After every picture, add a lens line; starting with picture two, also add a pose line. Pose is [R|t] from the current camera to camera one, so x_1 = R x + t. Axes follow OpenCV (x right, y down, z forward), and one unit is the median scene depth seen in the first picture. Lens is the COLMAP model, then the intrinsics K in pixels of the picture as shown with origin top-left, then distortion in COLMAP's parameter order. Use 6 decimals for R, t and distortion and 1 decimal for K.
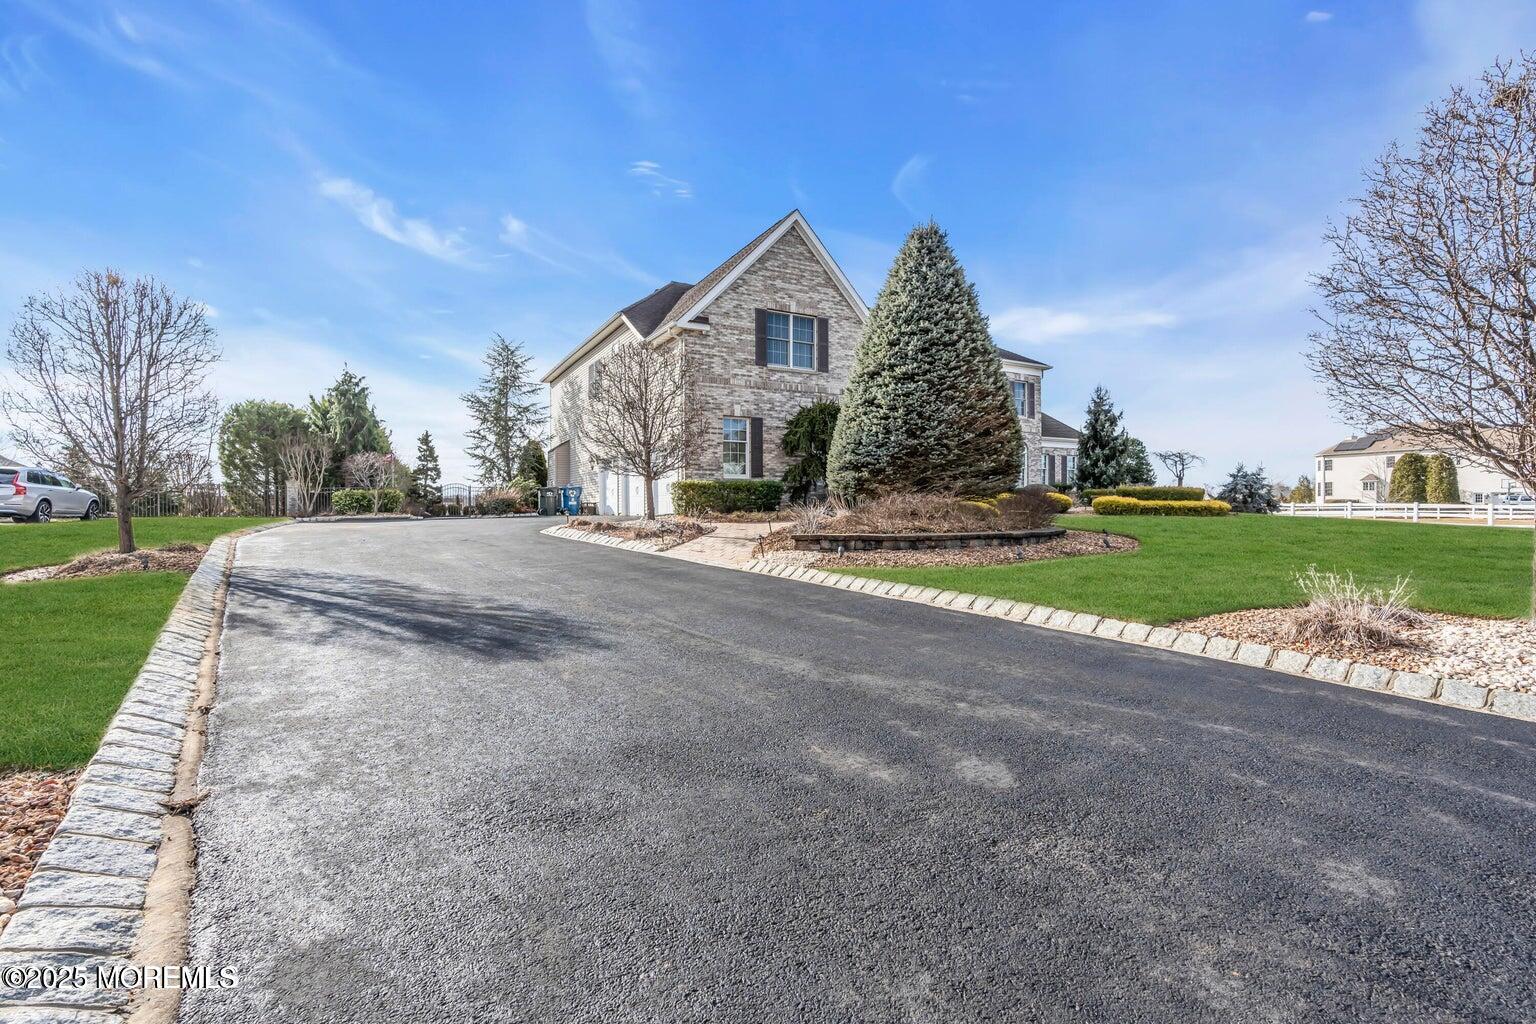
lens RADIAL K [[713.6, 0, 768.0], [0, 713.6, 512.0], [0, 0, 1]] dist [-0.000163, -0.000058]
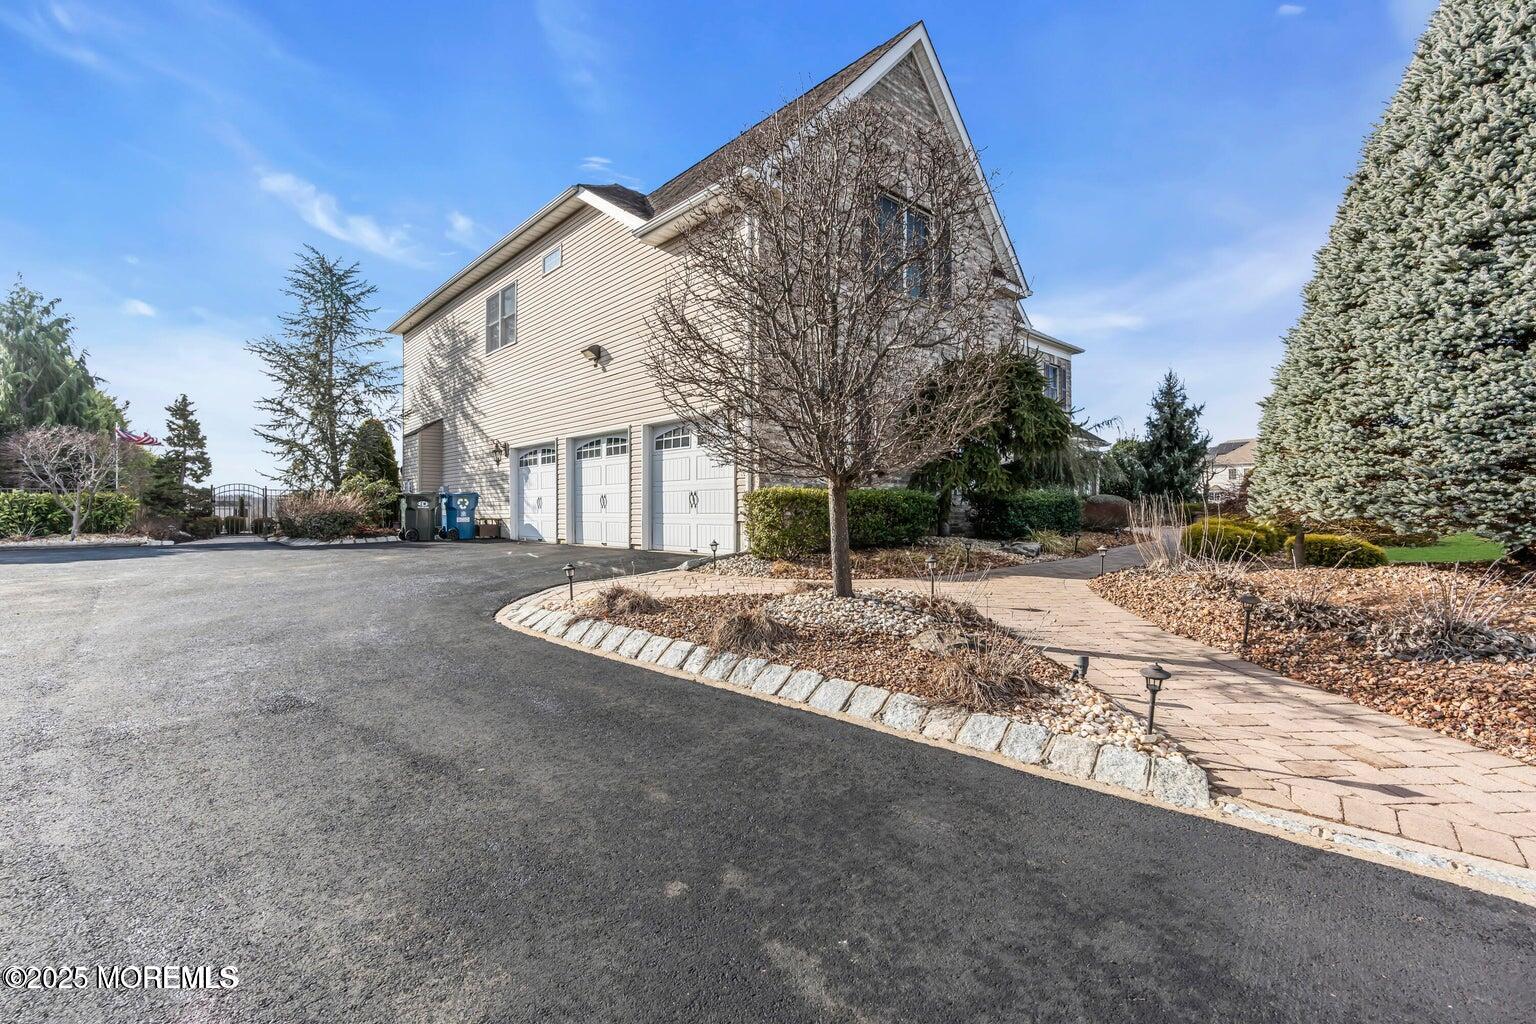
lens RADIAL K [[692.5, 0, 763.0], [0, 692.5, 517.9], [0, 0, 1]] dist [-0.004147, -0.000633]
pose [[0.971348, 0.003964, 0.237628, -0.141546], [-0.005148, 0.999977, 0.004362, -0.015286], [-0.237606, -0.005460, 0.971346, 0.317069]]
